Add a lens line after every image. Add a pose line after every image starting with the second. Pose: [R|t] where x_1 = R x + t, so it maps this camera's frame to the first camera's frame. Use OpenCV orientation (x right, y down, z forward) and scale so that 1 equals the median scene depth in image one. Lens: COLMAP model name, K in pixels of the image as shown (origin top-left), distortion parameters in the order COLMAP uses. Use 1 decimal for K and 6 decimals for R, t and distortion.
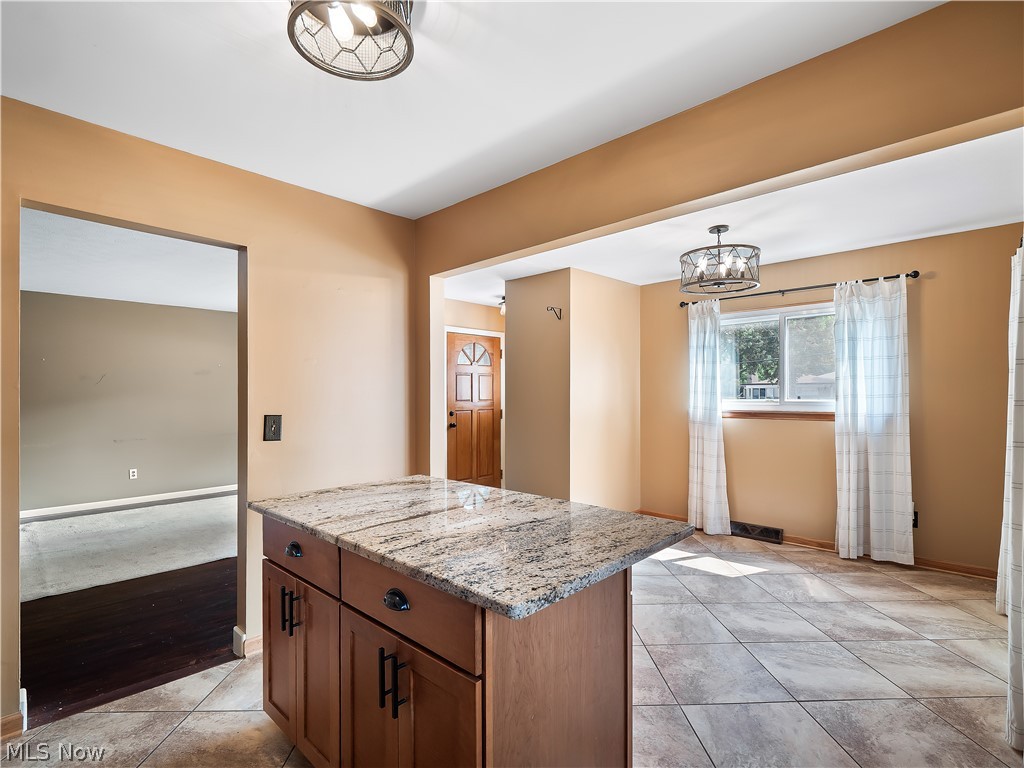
lens RADIAL K [[505.6, 0, 509.8], [0, 505.6, 390.5], [0, 0, 1]] dist [-0.001288, -0.000036]
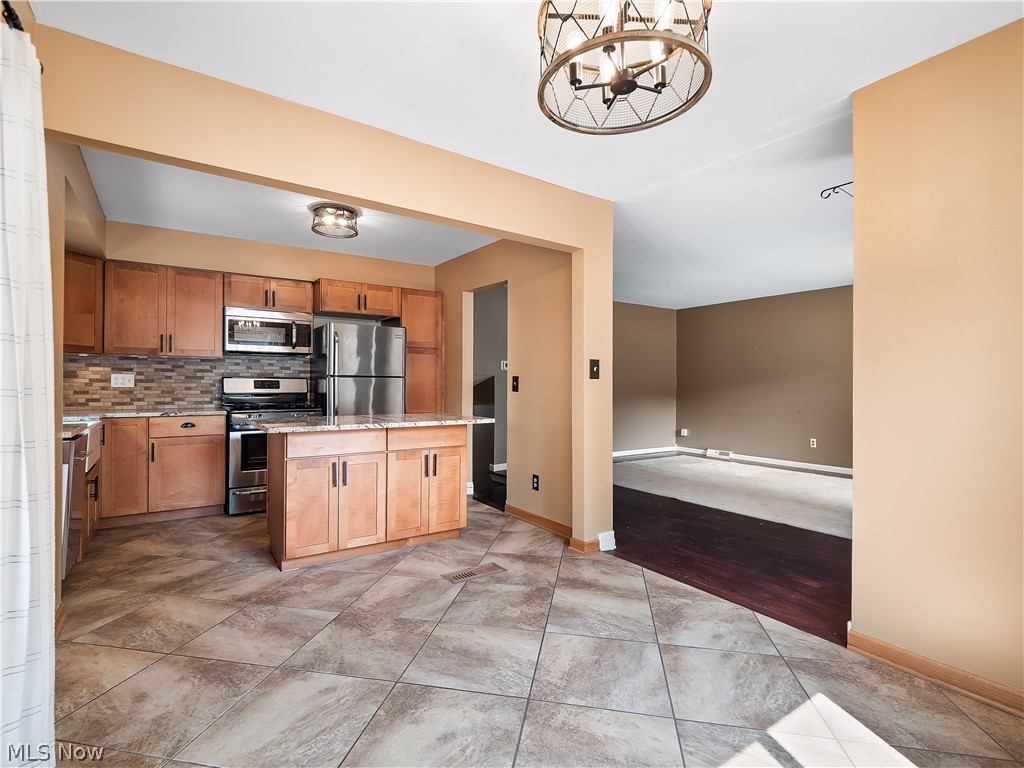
lens RADIAL K [[505.6, 0, 509.8], [0, 505.6, 390.5], [0, 0, 1]] dist [-0.001288, -0.000036]
pose [[-0.211486, 0.004701, -0.977370, 0.789497], [0.012738, 0.999917, 0.002053, 0.058209], [0.977298, -0.012015, -0.211528, 0.921126]]
